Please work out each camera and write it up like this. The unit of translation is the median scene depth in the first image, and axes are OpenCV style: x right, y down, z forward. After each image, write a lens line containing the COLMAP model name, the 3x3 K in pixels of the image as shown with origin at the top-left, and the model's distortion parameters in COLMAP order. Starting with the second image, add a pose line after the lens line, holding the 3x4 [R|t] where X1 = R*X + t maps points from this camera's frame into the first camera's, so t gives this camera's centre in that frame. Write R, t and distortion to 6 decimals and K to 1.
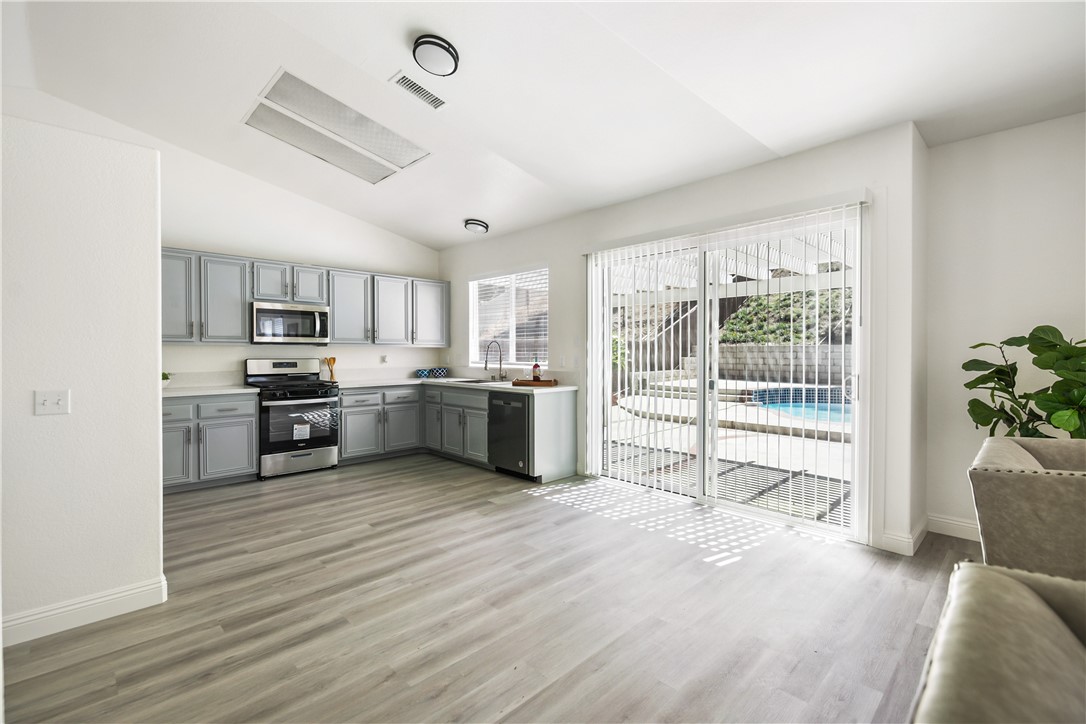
lens RADIAL K [[478.9, 0, 543.0], [0, 478.9, 362.0], [0, 0, 1]] dist [0.017002, -0.009028]
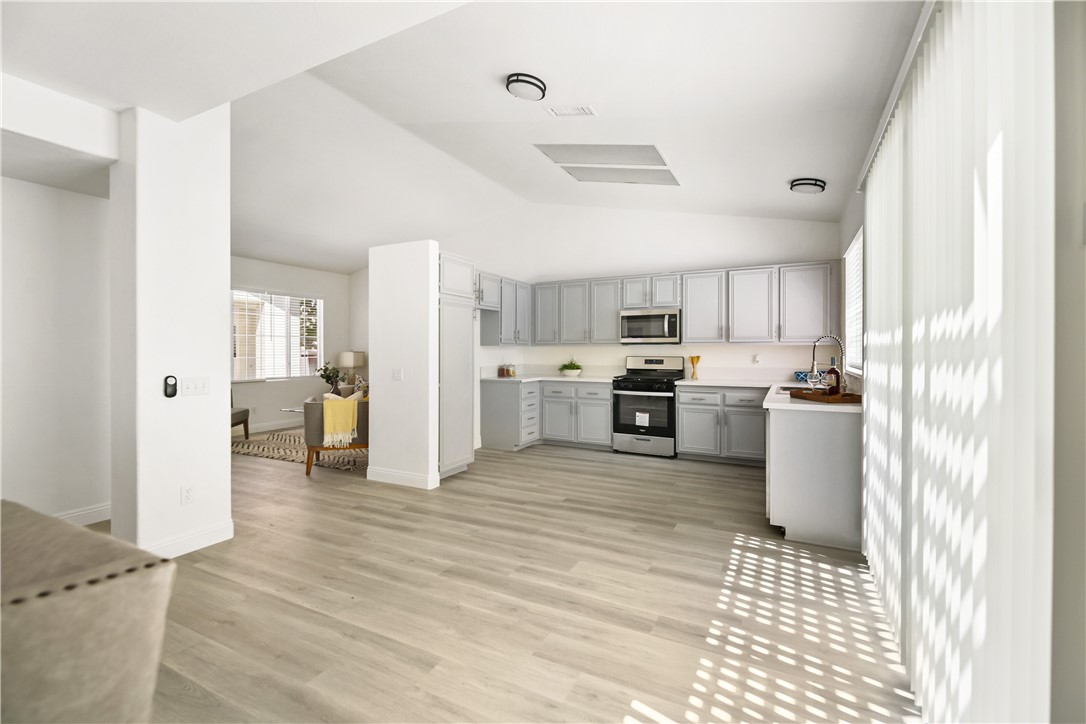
lens RADIAL K [[472.7, 0, 550.2], [0, 472.7, 353.5], [0, 0, 1]] dist [0.016426, -0.000247]
pose [[0.323925, 0.006469, -0.946061, 0.603645], [-0.020230, 0.999795, -0.000090, -0.011130], [0.945867, 0.019168, 0.323989, 0.496526]]
